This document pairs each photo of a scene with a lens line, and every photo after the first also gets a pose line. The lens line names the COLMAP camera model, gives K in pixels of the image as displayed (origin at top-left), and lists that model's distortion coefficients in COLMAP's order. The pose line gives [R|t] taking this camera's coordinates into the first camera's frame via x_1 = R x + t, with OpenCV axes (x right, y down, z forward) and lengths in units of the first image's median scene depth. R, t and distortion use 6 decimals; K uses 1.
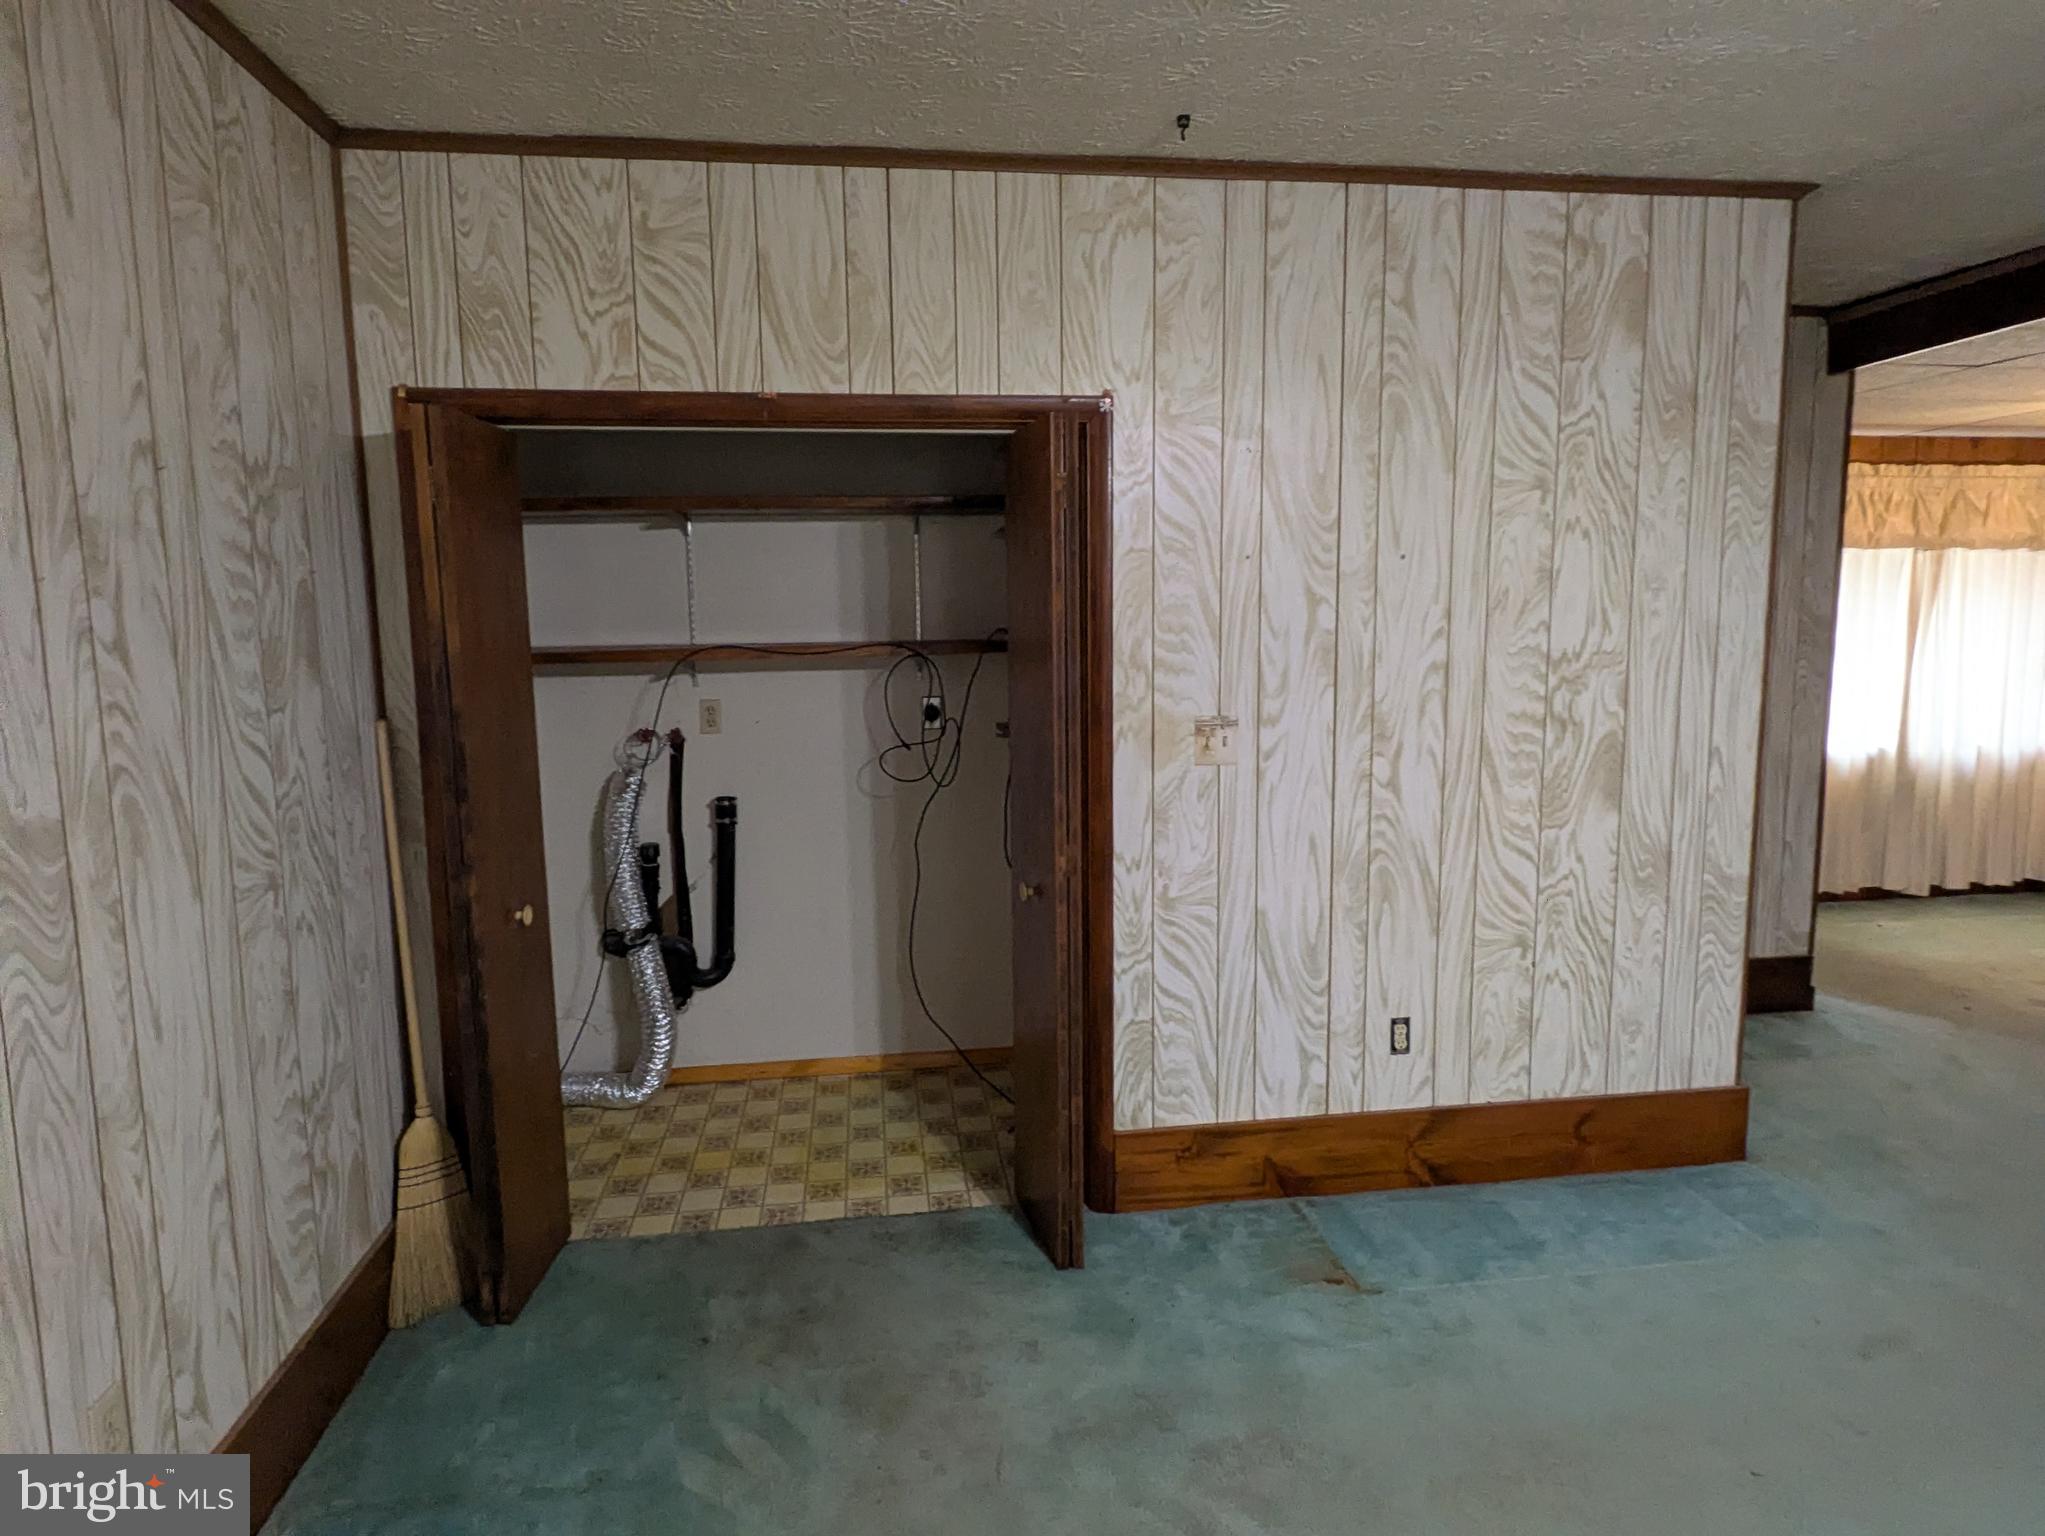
lens RADIAL K [[1049.6, 0, 1022.5], [0, 1049.6, 768.0], [0, 0, 1]] dist [0.003752, -0.000006]
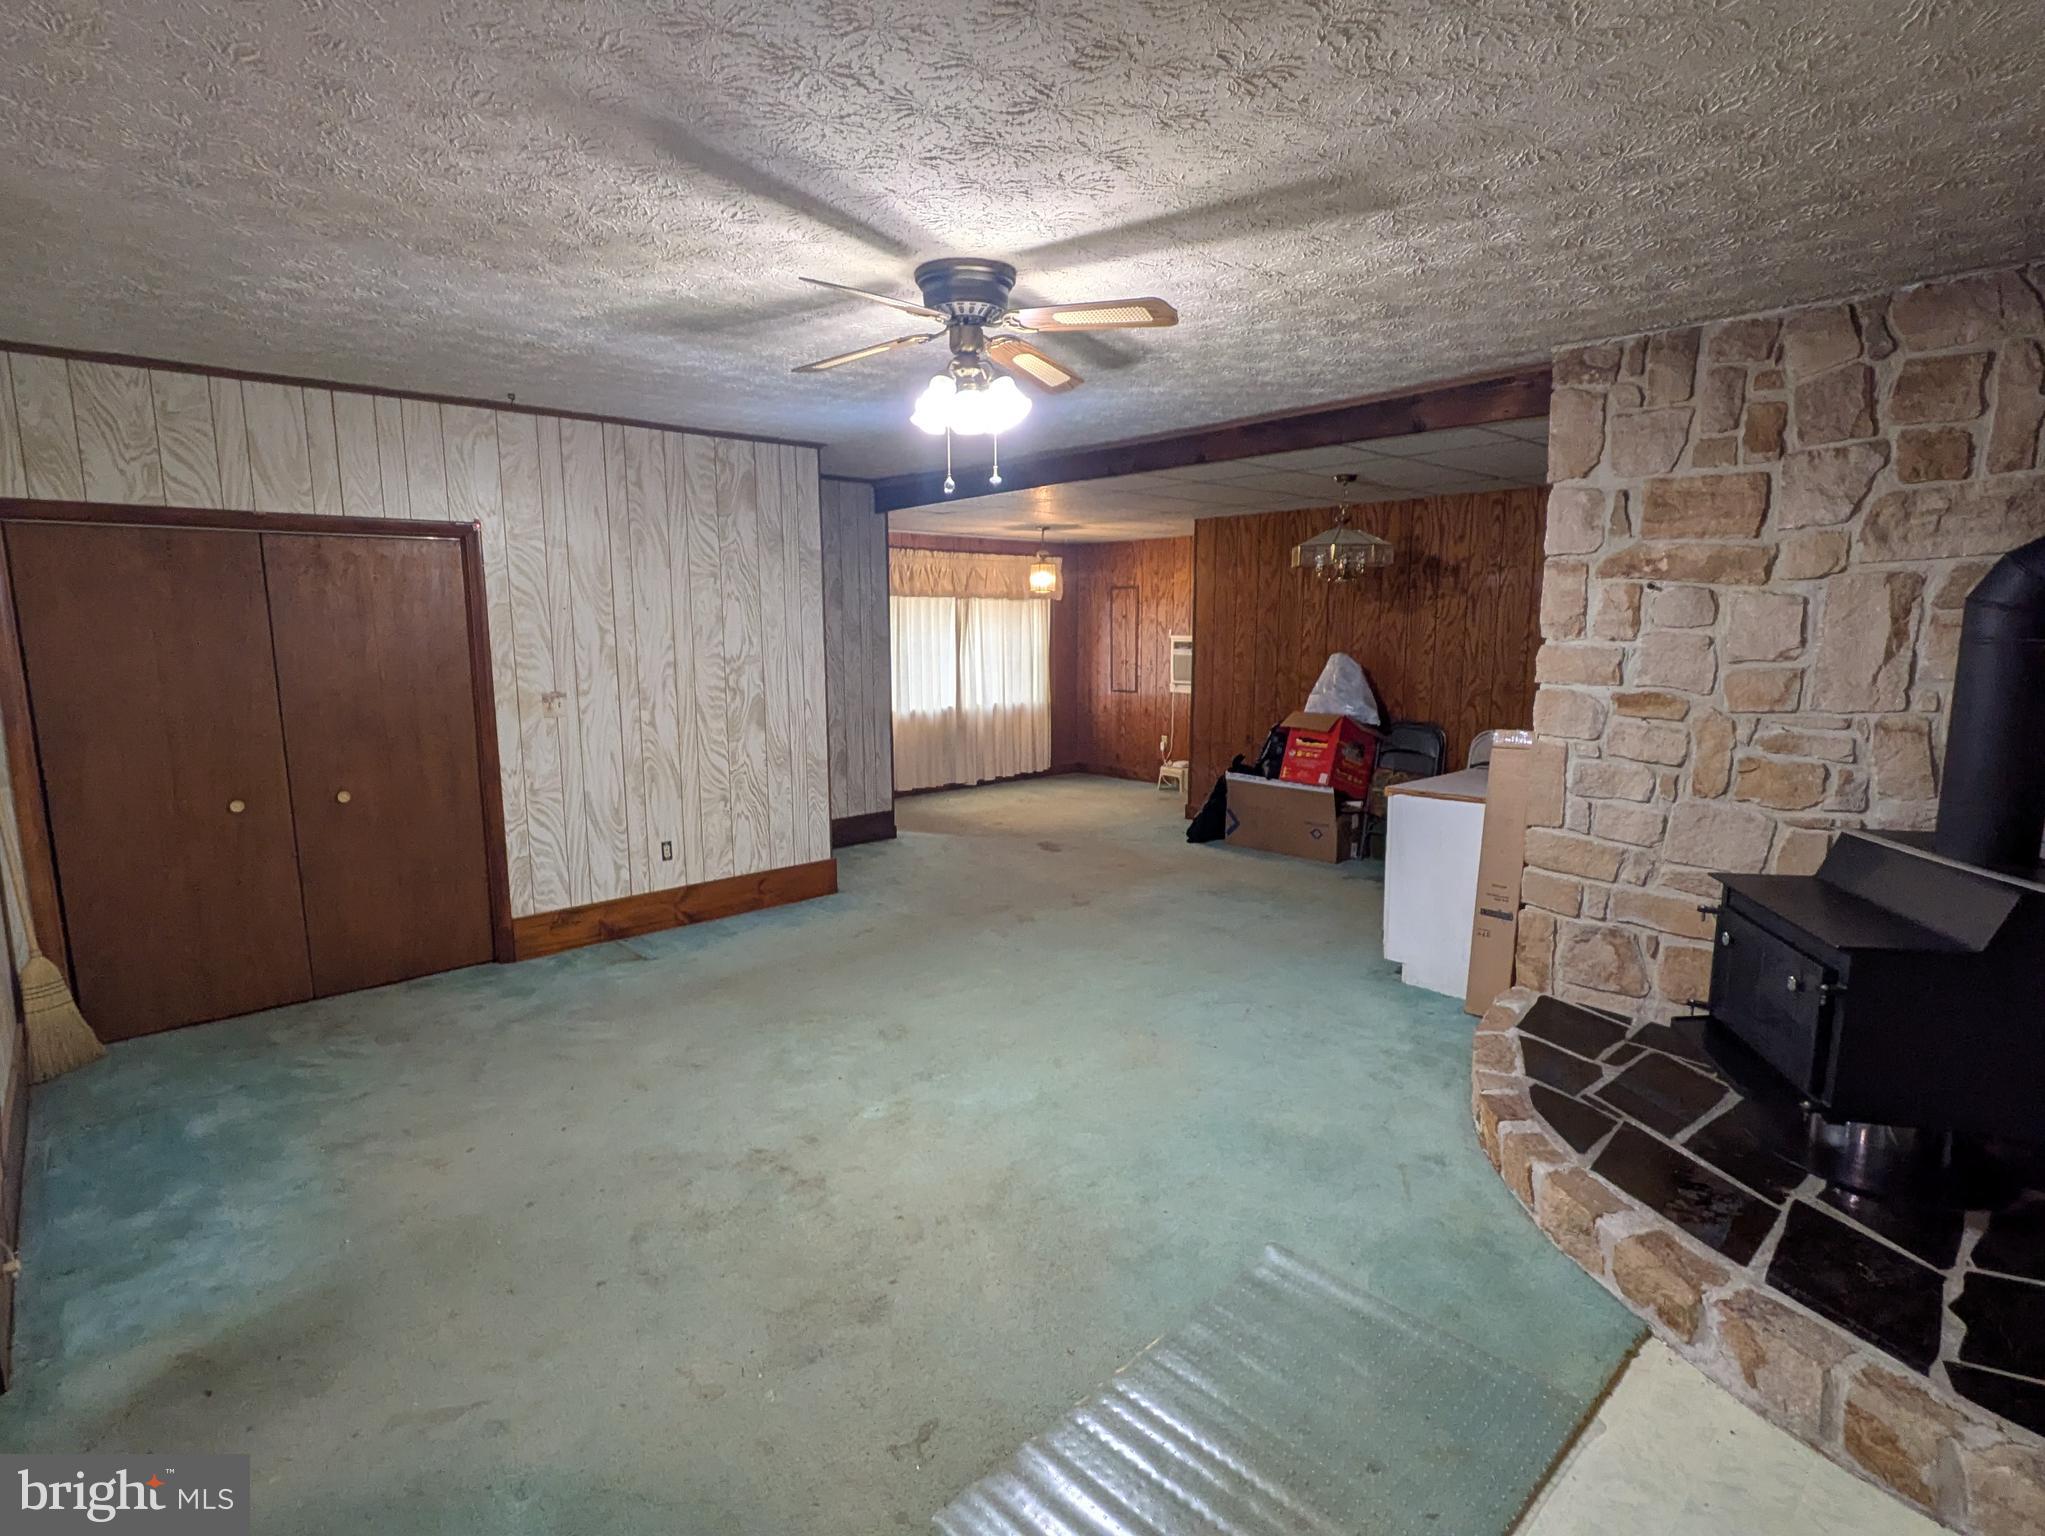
lens RADIAL K [[1049.6, 0, 1022.5], [0, 1049.6, 768.0], [0, 0, 1]] dist [0.003752, -0.000006]
pose [[0.826145, -0.070171, 0.559071, -0.185745], [0.071786, 0.997237, 0.019087, 0.112255], [-0.558866, 0.024366, 0.828900, -1.040271]]
